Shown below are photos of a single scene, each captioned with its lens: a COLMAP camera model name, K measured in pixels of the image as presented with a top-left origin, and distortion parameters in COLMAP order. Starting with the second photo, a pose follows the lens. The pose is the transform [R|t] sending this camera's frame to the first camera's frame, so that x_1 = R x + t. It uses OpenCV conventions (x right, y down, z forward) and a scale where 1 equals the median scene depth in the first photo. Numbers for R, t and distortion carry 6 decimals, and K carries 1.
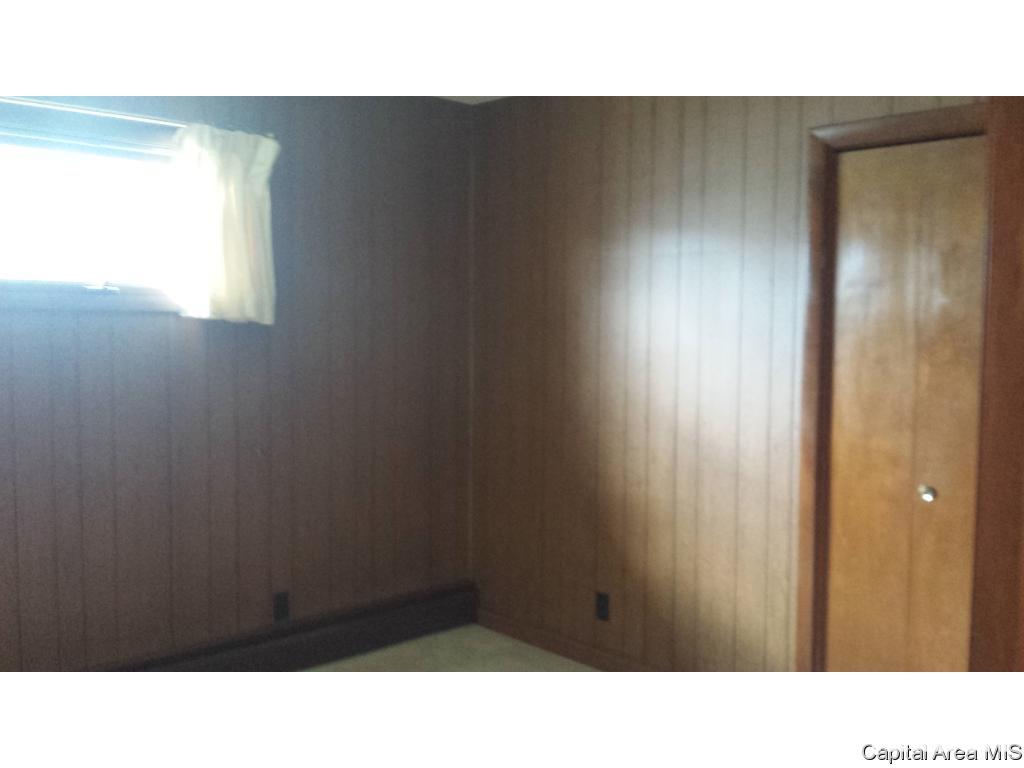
lens RADIAL K [[948.5, 0, 512.0], [0, 948.5, 384.0], [0, 0, 1]] dist [0.134532, -0.299925]
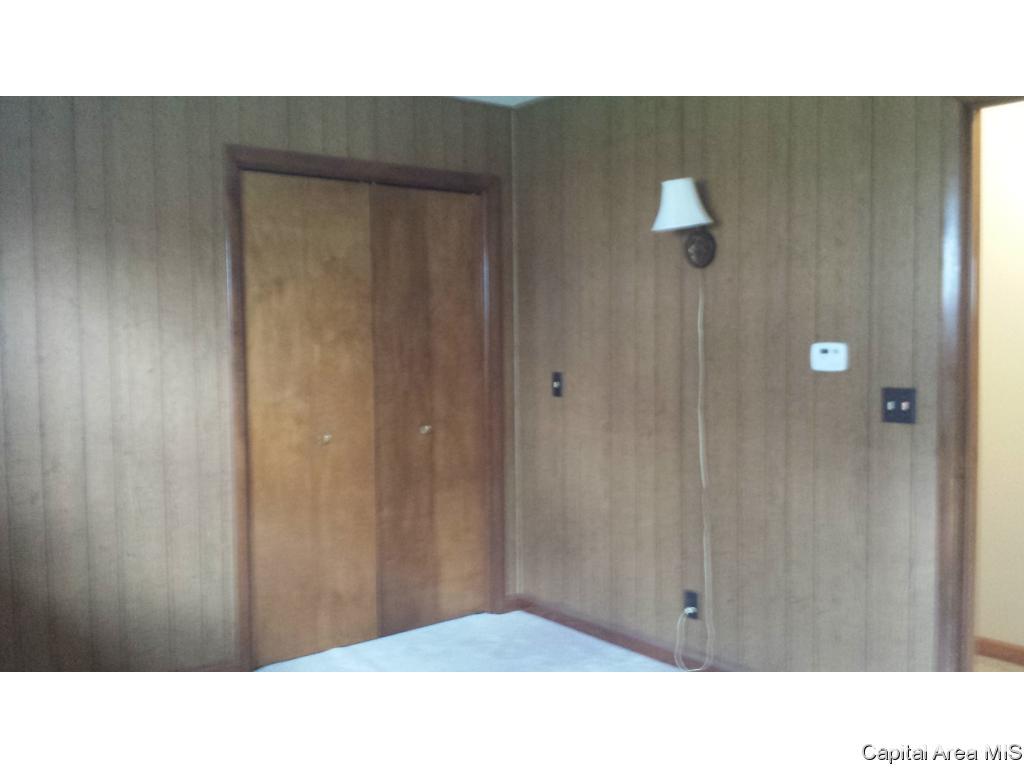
lens RADIAL K [[948.5, 0, 512.0], [0, 948.5, 384.0], [0, 0, 1]] dist [0.134532, -0.299925]
pose [[0.100308, -0.058643, 0.993227, -0.760059], [0.083331, 0.995249, 0.050347, -0.008454], [-0.991461, 0.077717, 0.104718, 0.515108]]
